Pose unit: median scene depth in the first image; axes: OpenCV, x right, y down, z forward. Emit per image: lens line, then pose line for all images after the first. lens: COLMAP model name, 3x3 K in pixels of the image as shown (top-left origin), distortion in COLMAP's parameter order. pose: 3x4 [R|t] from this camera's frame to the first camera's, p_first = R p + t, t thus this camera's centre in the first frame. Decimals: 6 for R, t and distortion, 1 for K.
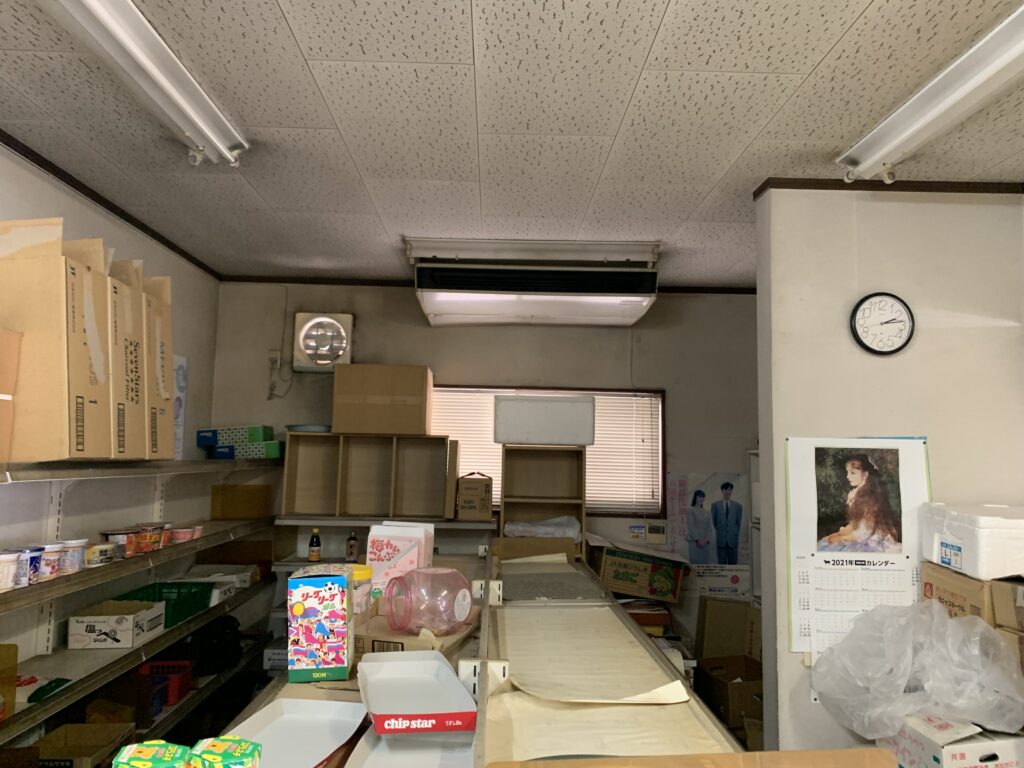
lens RADIAL K [[779.0, 0, 513.2], [0, 779.0, 380.9], [0, 0, 1]] dist [0.013045, 0.000677]
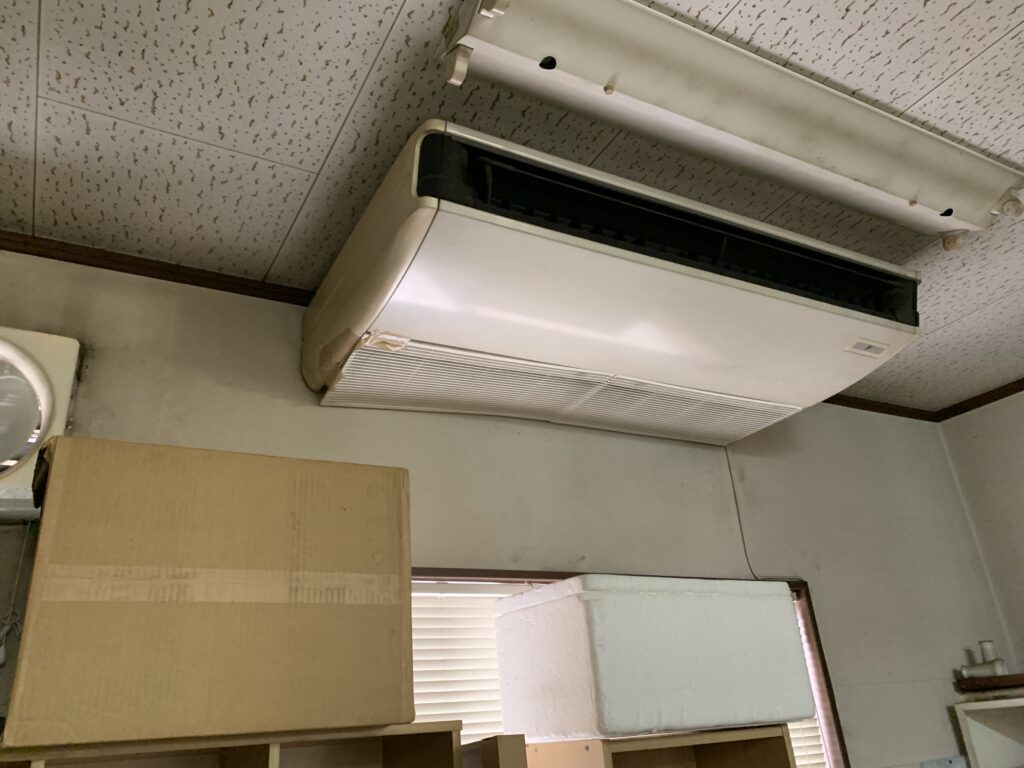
lens RADIAL K [[779.0, 0, 509.8], [0, 779.0, 378.5], [0, 0, 1]] dist [0.013045, 0.000677]
pose [[0.879265, 0.119903, 0.460995, -0.196116], [0.039244, 0.946275, -0.320974, 0.040123], [-0.474714, 0.300312, 0.827321, 0.651343]]
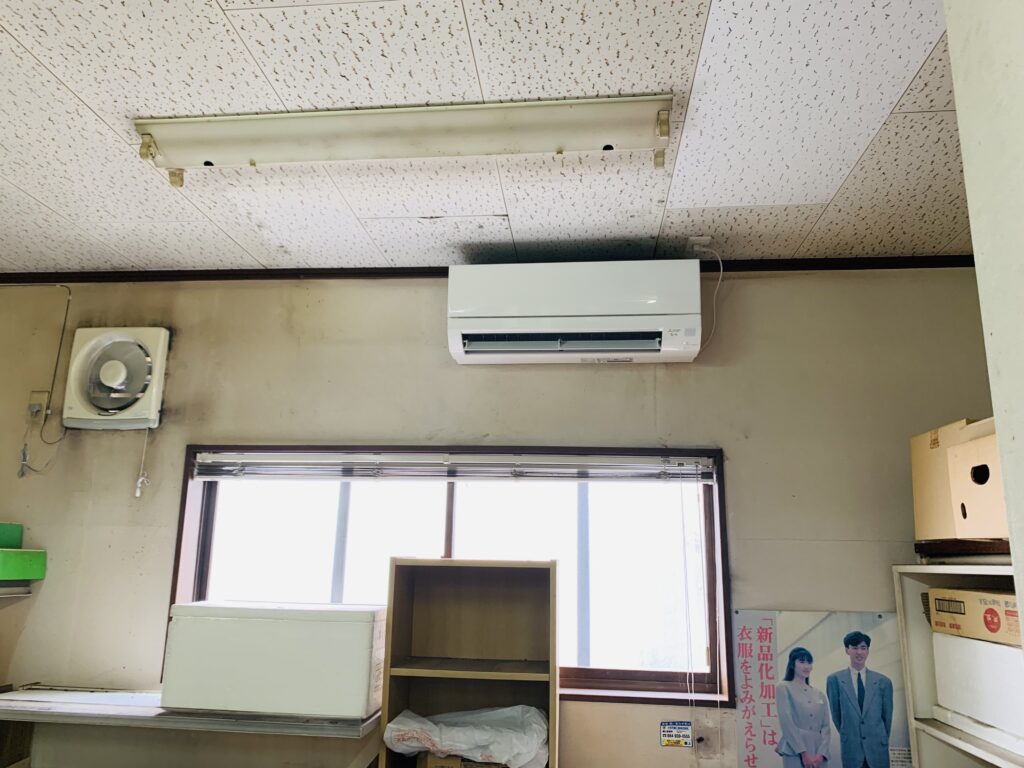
lens RADIAL K [[779.0, 0, 518.9], [0, 779.0, 382.4], [0, 0, 1]] dist [0.013045, 0.000677]
pose [[0.993442, -0.025091, -0.111554, 0.119000], [0.010104, 0.991073, -0.132936, 0.035408], [0.113894, 0.130937, 0.984827, 0.459953]]
